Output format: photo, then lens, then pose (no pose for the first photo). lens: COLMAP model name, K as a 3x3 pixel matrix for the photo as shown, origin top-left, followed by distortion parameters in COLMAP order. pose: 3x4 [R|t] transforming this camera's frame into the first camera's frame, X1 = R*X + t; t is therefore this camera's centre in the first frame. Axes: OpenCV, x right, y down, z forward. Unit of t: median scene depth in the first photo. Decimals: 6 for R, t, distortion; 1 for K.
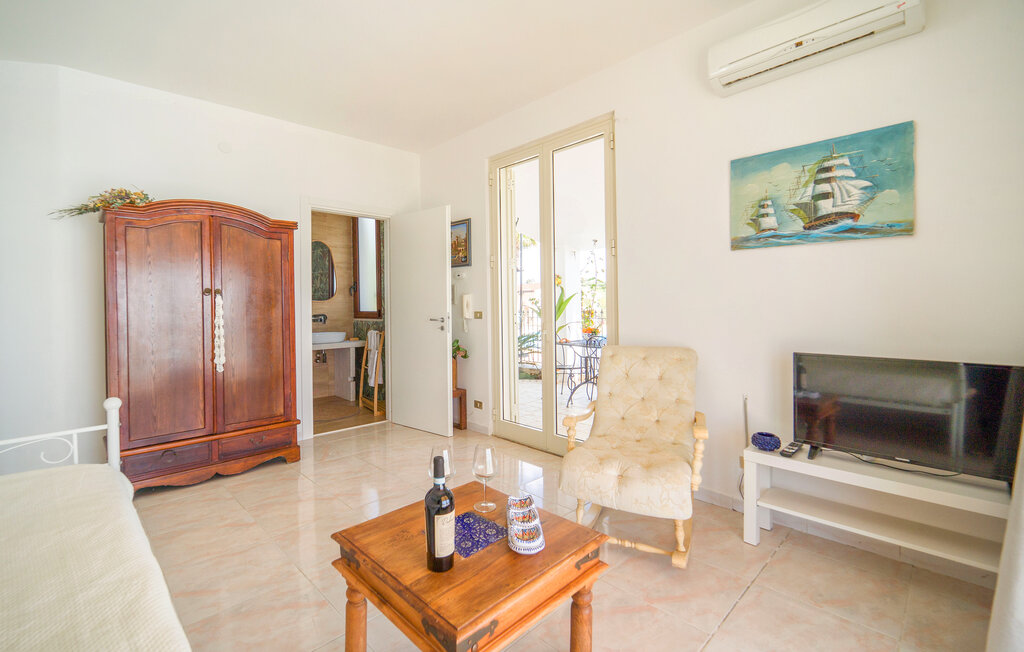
lens RADIAL K [[438.2, 0, 510.6], [0, 438.2, 297.5], [0, 0, 1]] dist [-0.000458, -0.000100]
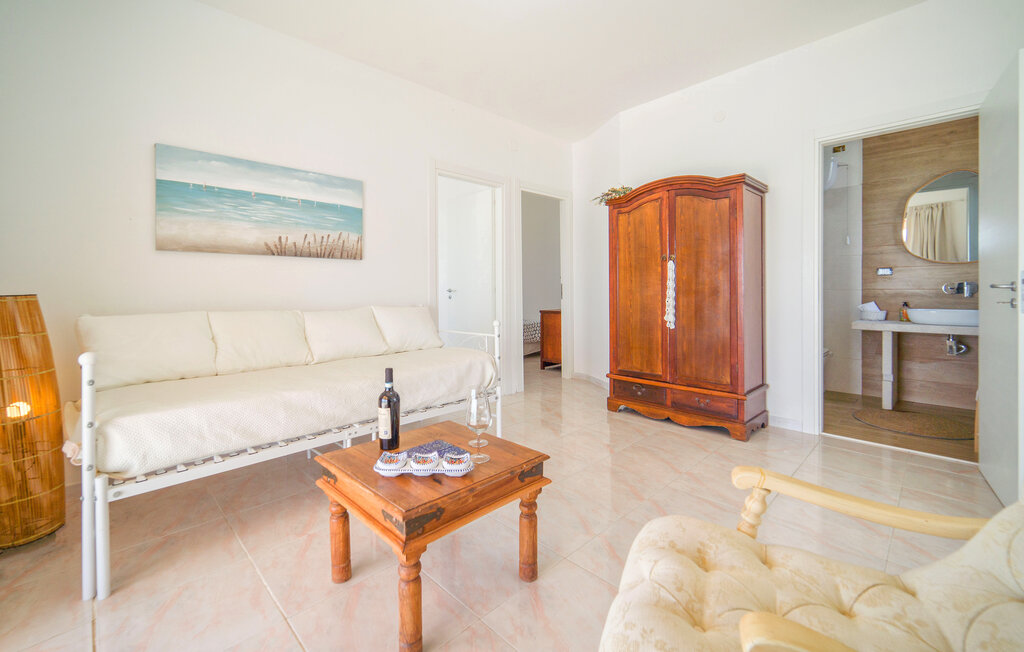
lens RADIAL K [[445.9, 0, 477.7], [0, 445.9, 298.6], [0, 0, 1]] dist [-0.000654, -0.000128]
pose [[-0.039061, 0.027393, -0.998861, 0.471903], [0.021562, 0.999415, 0.026565, 0.049123], [0.999004, -0.020500, -0.039629, 0.531108]]
